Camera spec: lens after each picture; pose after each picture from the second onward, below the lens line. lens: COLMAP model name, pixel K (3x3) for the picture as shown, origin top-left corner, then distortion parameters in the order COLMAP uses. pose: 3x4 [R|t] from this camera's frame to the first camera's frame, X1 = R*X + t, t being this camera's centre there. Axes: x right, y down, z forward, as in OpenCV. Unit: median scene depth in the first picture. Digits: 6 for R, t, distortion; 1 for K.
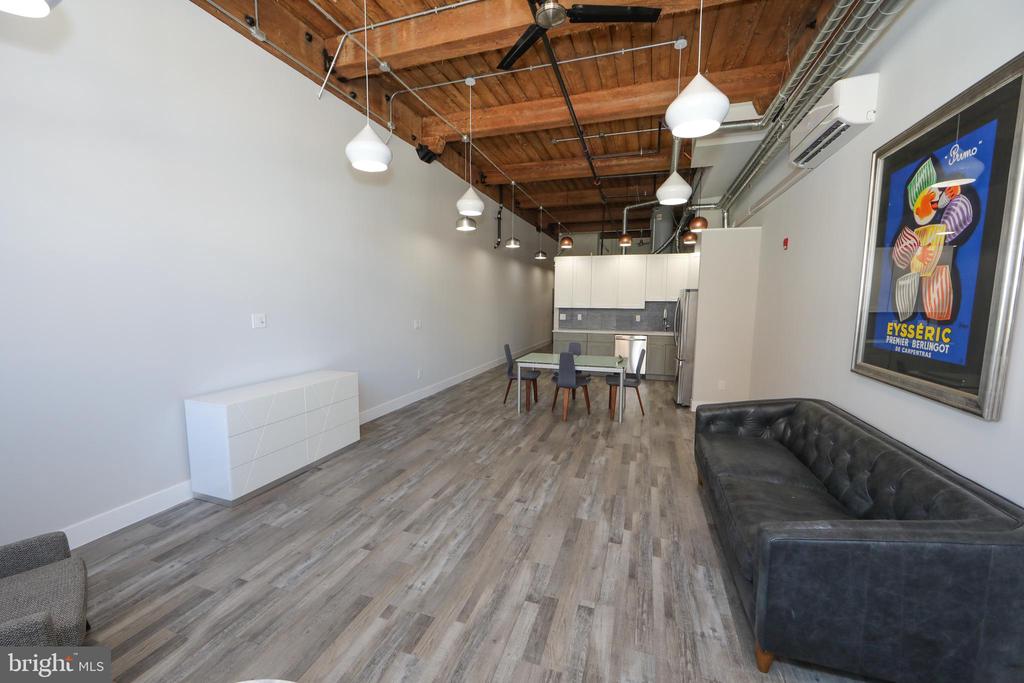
lens RADIAL K [[403.0, 0, 506.3], [0, 403.0, 345.1], [0, 0, 1]] dist [-0.012587, 0.002679]
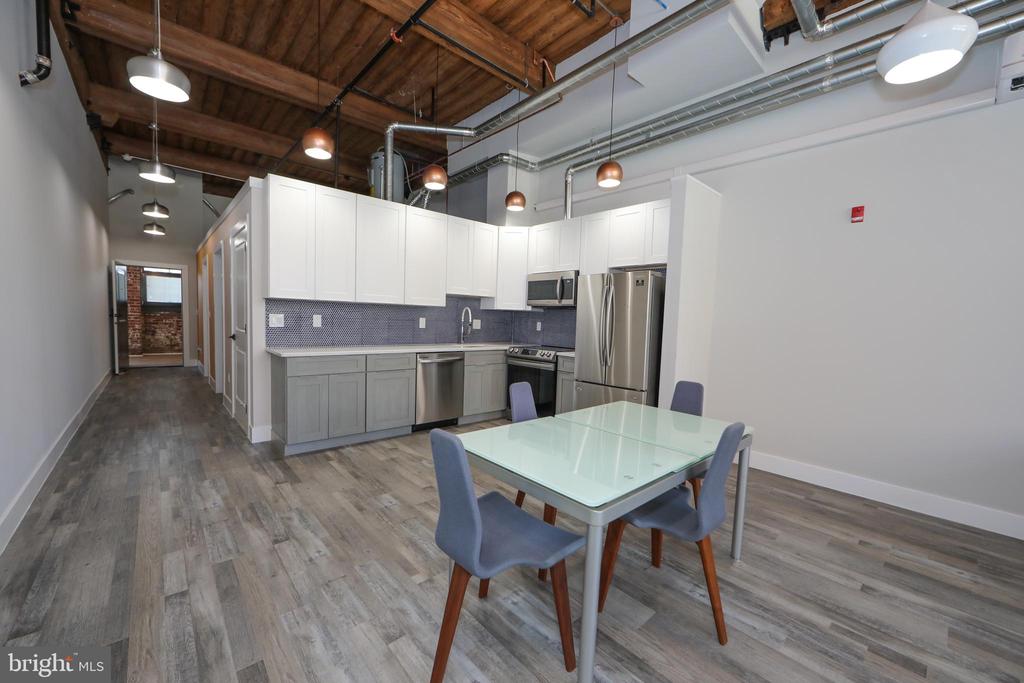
lens RADIAL K [[403.0, 0, 506.8], [0, 403.0, 346.2], [0, 0, 1]] dist [-0.012587, 0.002679]
pose [[0.493422, -0.049616, 0.868374, -0.357741], [0.066015, 0.997628, 0.019490, -0.106110], [-0.867281, 0.047708, 0.495527, 1.759296]]
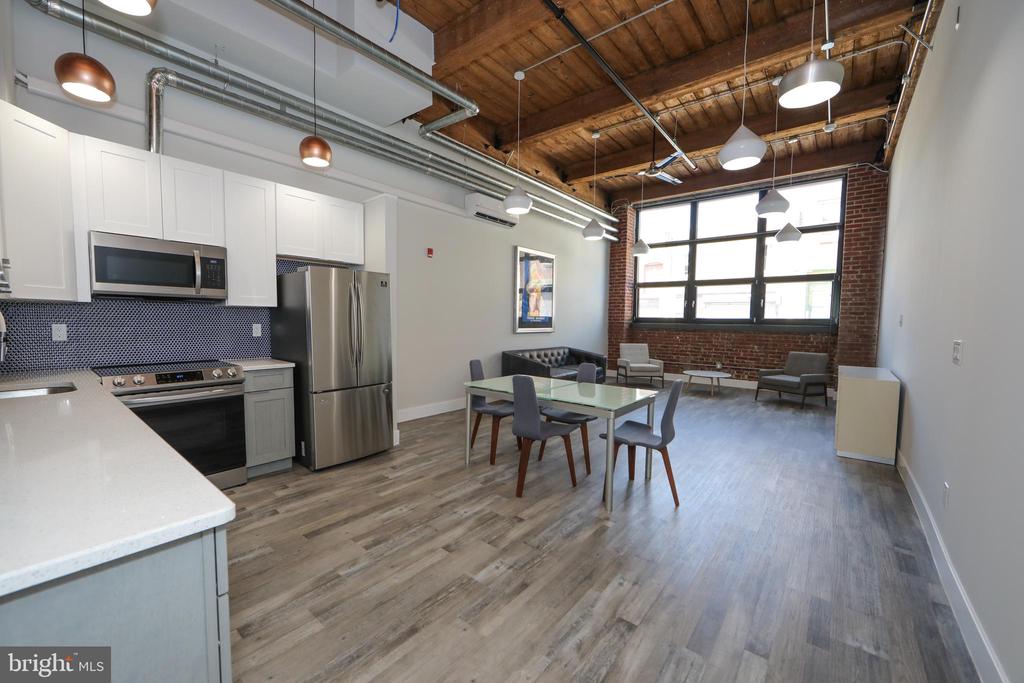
lens RADIAL K [[403.0, 0, 506.9], [0, 403.0, 345.2], [0, 0, 1]] dist [-0.012587, 0.002679]
pose [[-0.937152, -0.040196, 0.346600, 0.056076], [0.020556, 0.985257, 0.169841, -0.261603], [-0.348317, 0.166292, -0.922509, 3.081650]]
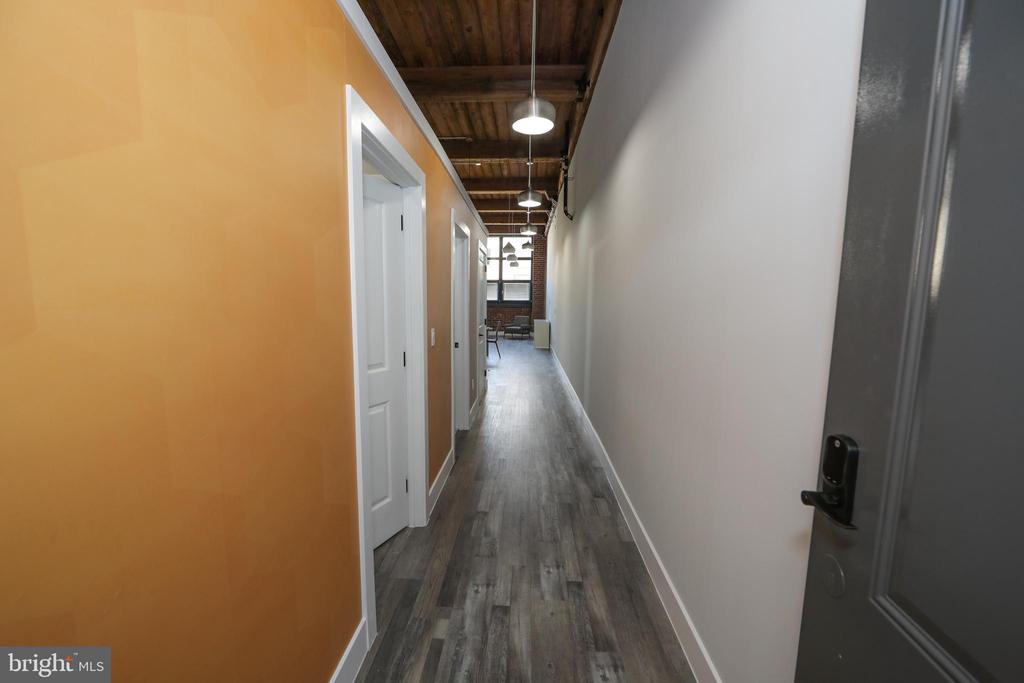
lens RADIAL K [[403.0, 0, 511.2], [0, 403.0, 346.0], [0, 0, 1]] dist [-0.012587, 0.002679]
pose [[-0.955418, 0.015944, -0.294827, 0.910402], [-0.048843, 0.976249, 0.211074, -0.505304], [0.291190, 0.216064, -0.931947, 5.259419]]
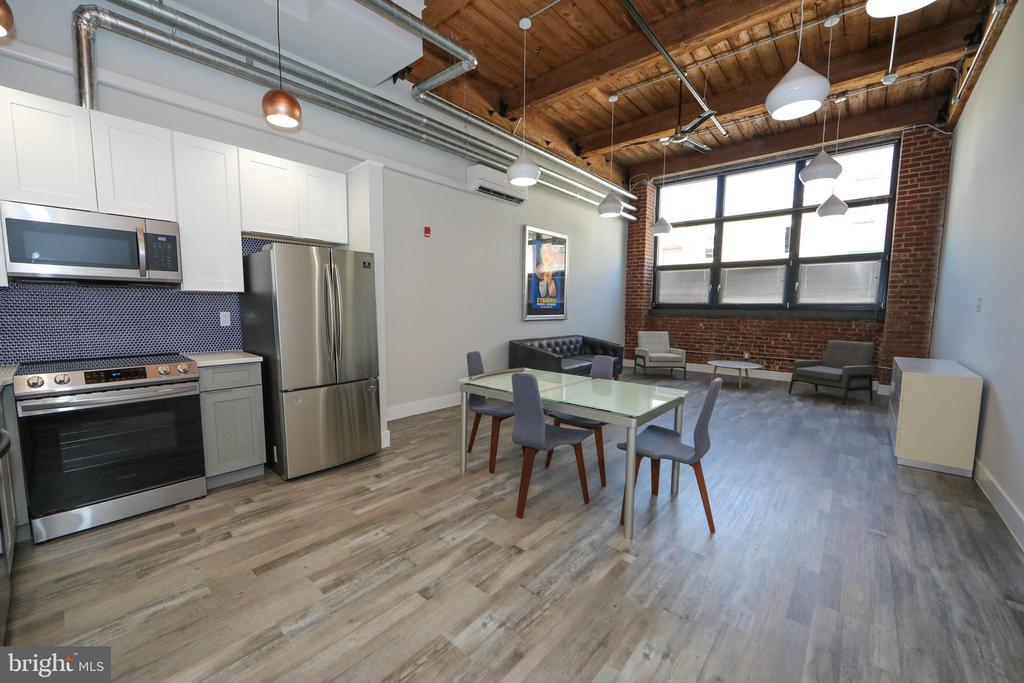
lens RADIAL K [[403.0, 0, 506.7], [0, 403.0, 345.3], [0, 0, 1]] dist [-0.012587, 0.002679]
pose [[-0.924171, -0.050053, 0.378686, 0.086078], [0.029185, 0.979227, 0.200656, -0.238297], [-0.380863, 0.196493, -0.903512, 2.902251]]
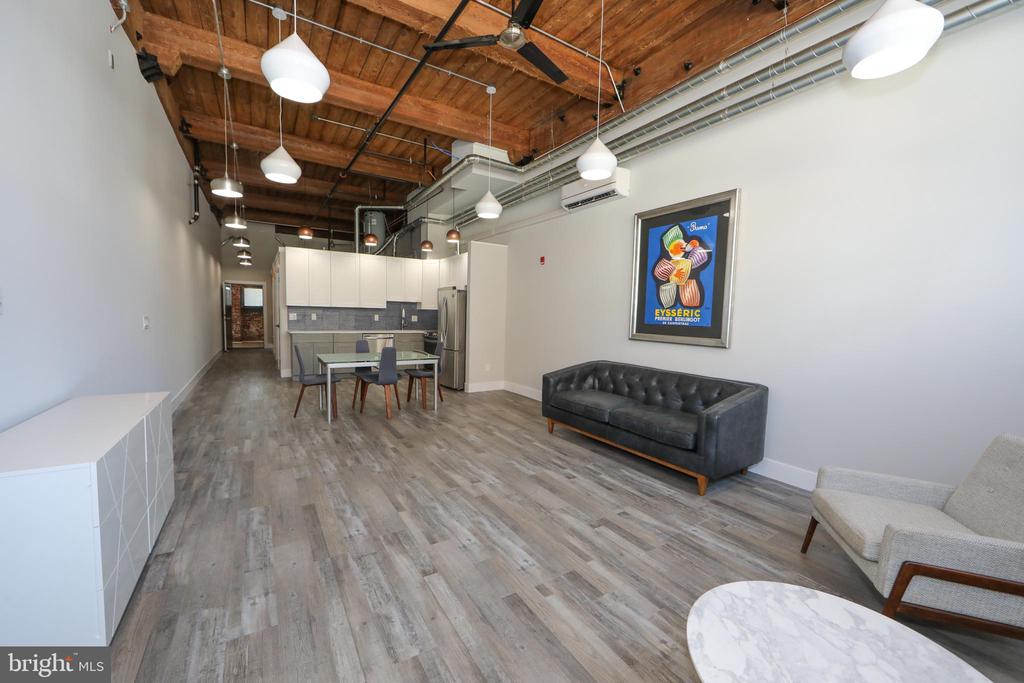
lens RADIAL K [[403.0, 0, 506.4], [0, 403.0, 345.5], [0, 0, 1]] dist [-0.012587, 0.002679]
pose [[0.633123, -0.050713, 0.772388, -0.746981], [0.064474, 0.997839, 0.012666, 0.033576], [-0.771361, 0.041780, 0.635025, 0.290578]]
